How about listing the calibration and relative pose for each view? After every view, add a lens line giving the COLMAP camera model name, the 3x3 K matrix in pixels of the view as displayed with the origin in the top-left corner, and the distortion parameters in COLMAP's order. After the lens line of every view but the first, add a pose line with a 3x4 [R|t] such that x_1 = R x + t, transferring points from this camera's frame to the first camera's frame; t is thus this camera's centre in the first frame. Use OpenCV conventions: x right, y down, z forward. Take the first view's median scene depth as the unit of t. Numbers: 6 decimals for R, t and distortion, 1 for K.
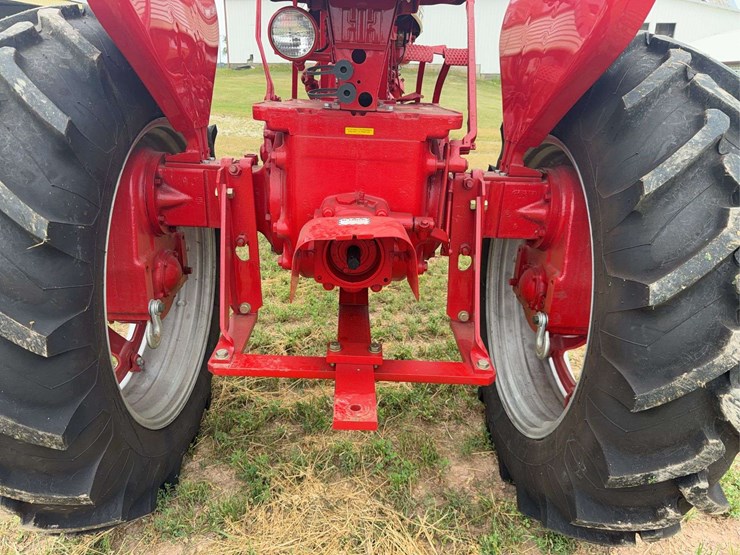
lens RADIAL K [[497.8, 0, 370.0], [0, 497.8, 277.5], [0, 0, 1]] dist [0.000014, -0.001529]
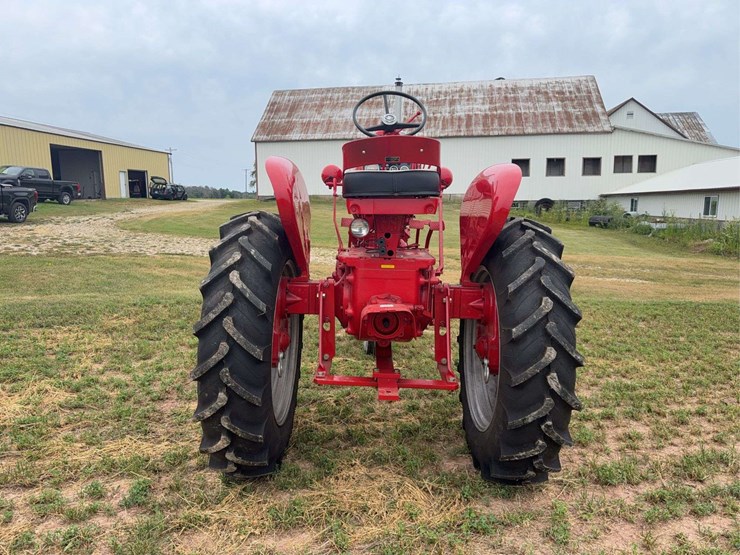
lens RADIAL K [[507.0, 0, 370.0], [0, 507.0, 277.5], [0, 0, 1]] dist [0.018068, -0.002150]
pose [[0.999636, -0.011763, -0.024296, -0.038918], [0.005884, 0.973370, -0.229166, 0.218116], [0.026345, 0.228939, 0.973084, -0.961627]]
